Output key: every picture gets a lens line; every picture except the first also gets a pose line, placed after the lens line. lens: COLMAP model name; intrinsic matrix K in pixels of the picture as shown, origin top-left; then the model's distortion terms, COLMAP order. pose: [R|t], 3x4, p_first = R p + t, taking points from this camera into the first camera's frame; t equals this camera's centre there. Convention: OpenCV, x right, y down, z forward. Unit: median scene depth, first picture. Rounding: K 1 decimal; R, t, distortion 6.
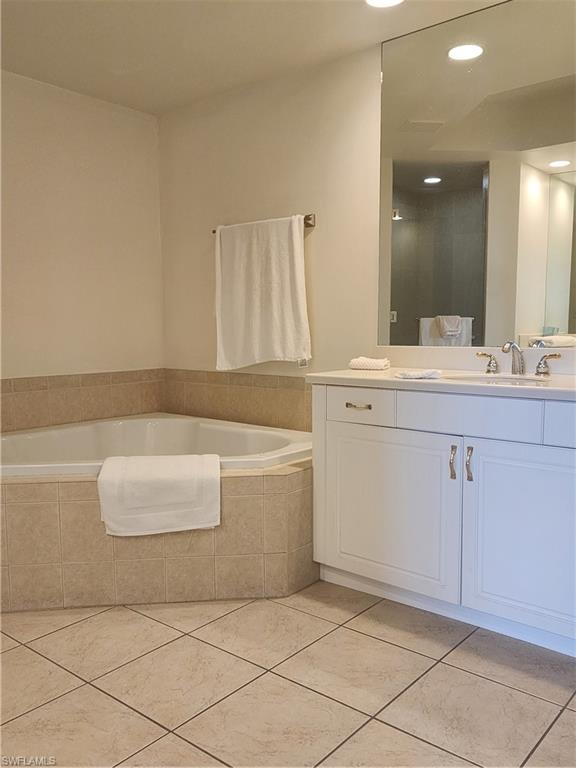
lens RADIAL K [[652.4, 0, 290.7], [0, 652.4, 387.8], [0, 0, 1]] dist [0.104209, -0.139111]
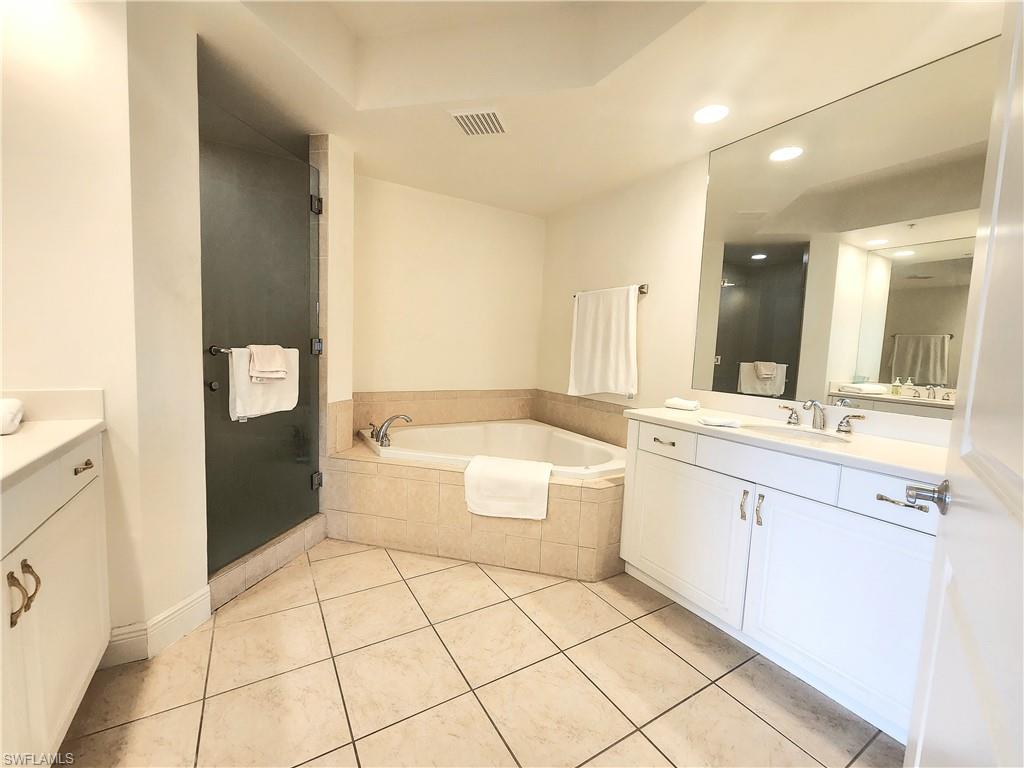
lens RADIAL K [[421.8, 0, 510.0], [0, 421.8, 379.1], [0, 0, 1]] dist [-0.001821, -0.000484]
pose [[0.945473, 0.071892, -0.317667, 0.071802], [-0.080472, 0.996659, -0.013952, -0.052862], [0.315603, 0.038755, 0.948100, 0.156277]]
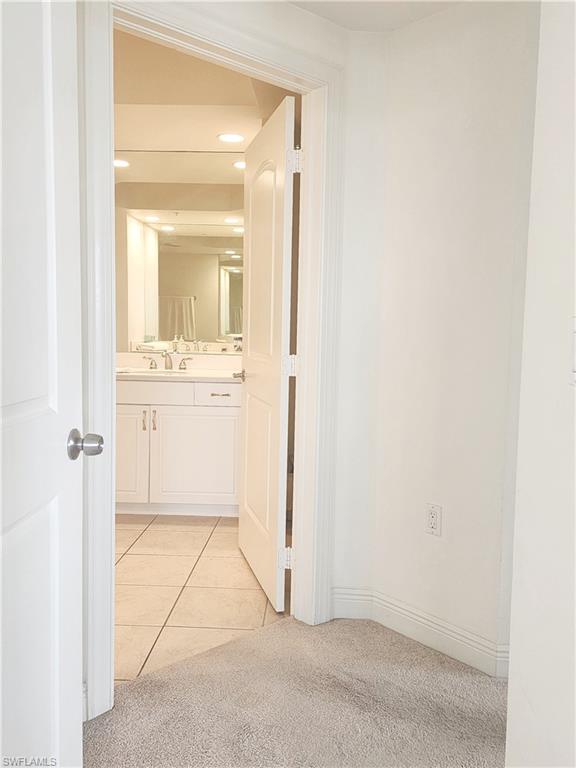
lens RADIAL K [[652.4, 0, 290.7], [0, 652.4, 387.8], [0, 0, 1]] dist [0.104209, -0.139111]
pose [[0.793520, -0.034864, 0.607545, -0.435395], [0.033743, 0.999342, 0.013275, 0.015233], [-0.607609, 0.009966, 0.794174, -0.536269]]
